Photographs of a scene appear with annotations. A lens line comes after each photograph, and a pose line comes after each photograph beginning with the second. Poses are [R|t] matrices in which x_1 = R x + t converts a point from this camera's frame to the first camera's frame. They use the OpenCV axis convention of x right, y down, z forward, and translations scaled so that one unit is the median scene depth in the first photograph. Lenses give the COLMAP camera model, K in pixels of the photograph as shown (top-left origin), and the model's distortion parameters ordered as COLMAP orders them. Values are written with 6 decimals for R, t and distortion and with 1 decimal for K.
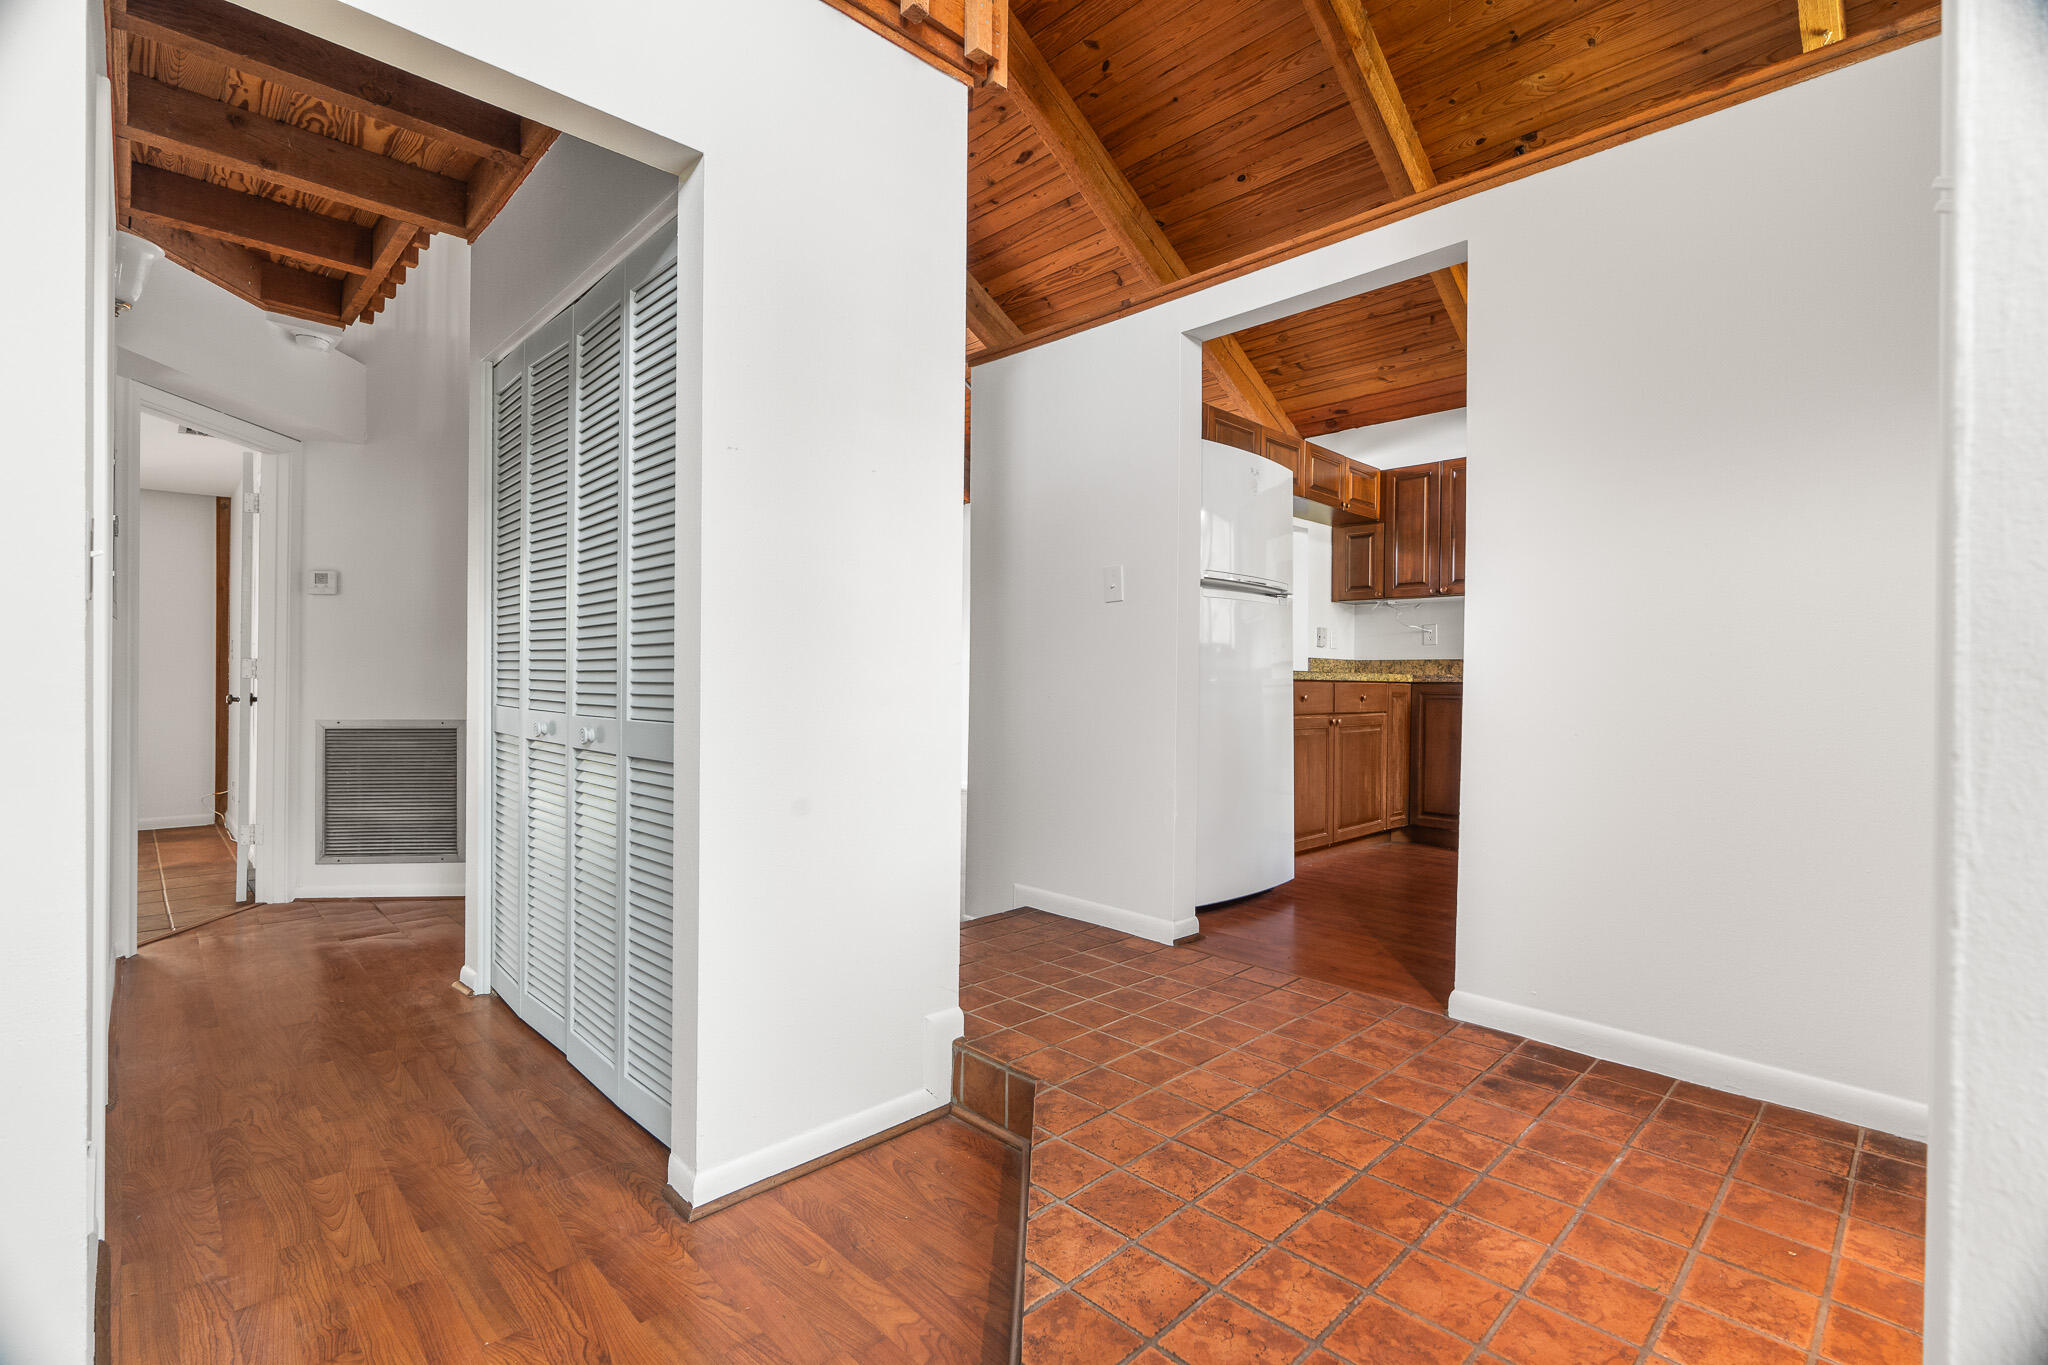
lens RADIAL K [[922.0, 0, 1024.0], [0, 922.0, 682.5], [0, 0, 1]] dist [-0.002227, -0.000261]
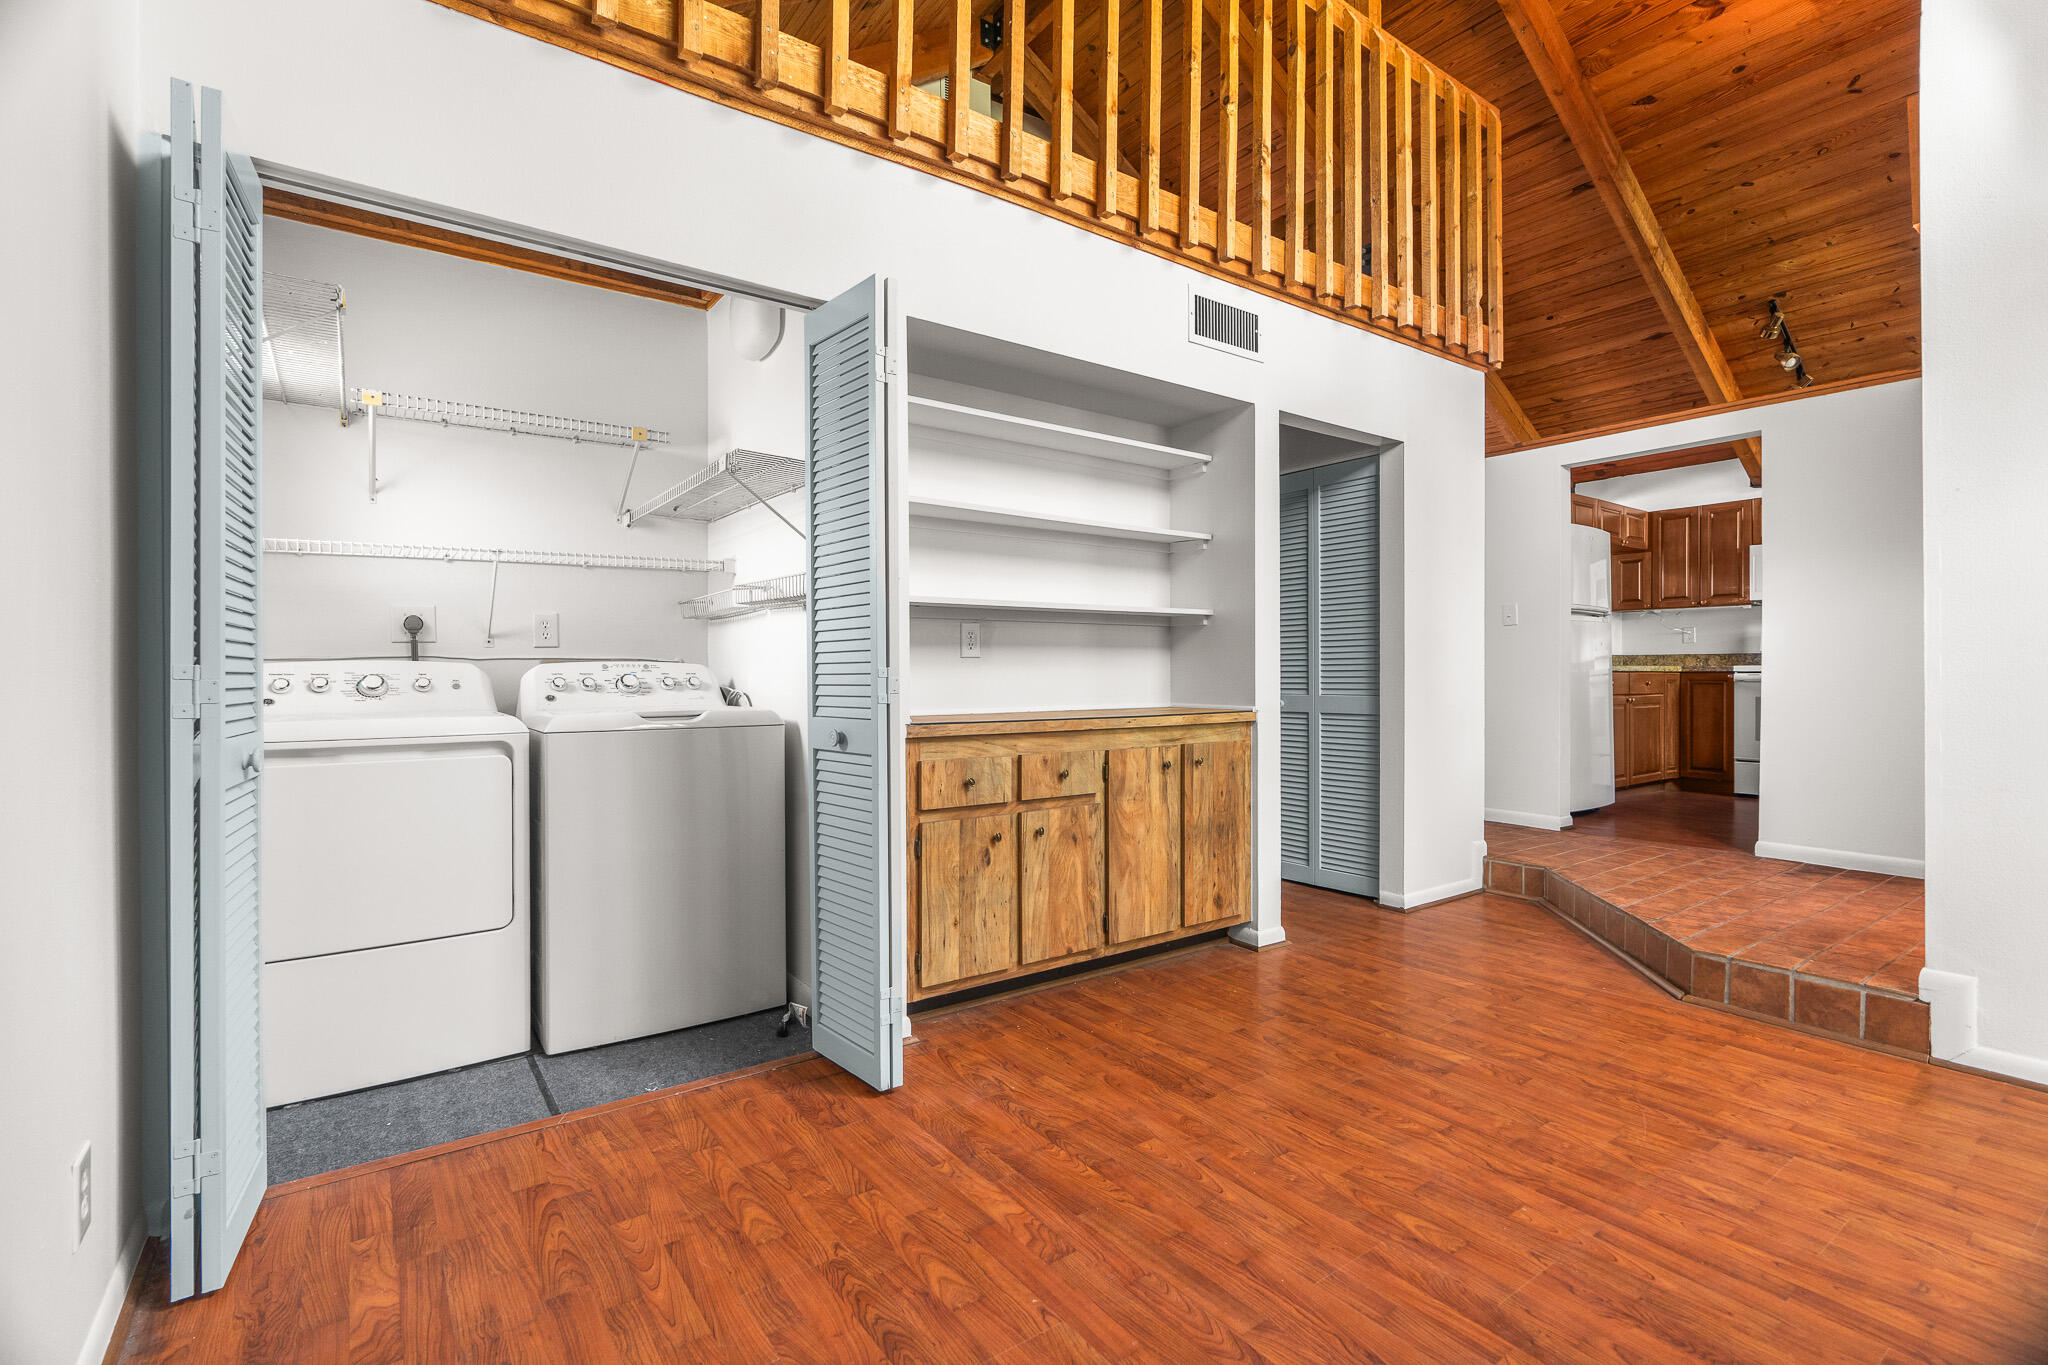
lens RADIAL K [[932.0, 0, 1028.6], [0, 932.0, 673.8], [0, 0, 1]] dist [0.001804, 0.000555]
pose [[0.989560, -0.011177, -0.143687, -0.411530], [0.010823, 0.999936, -0.003246, -0.004094], [0.143714, 0.001657, 0.989618, -0.615406]]
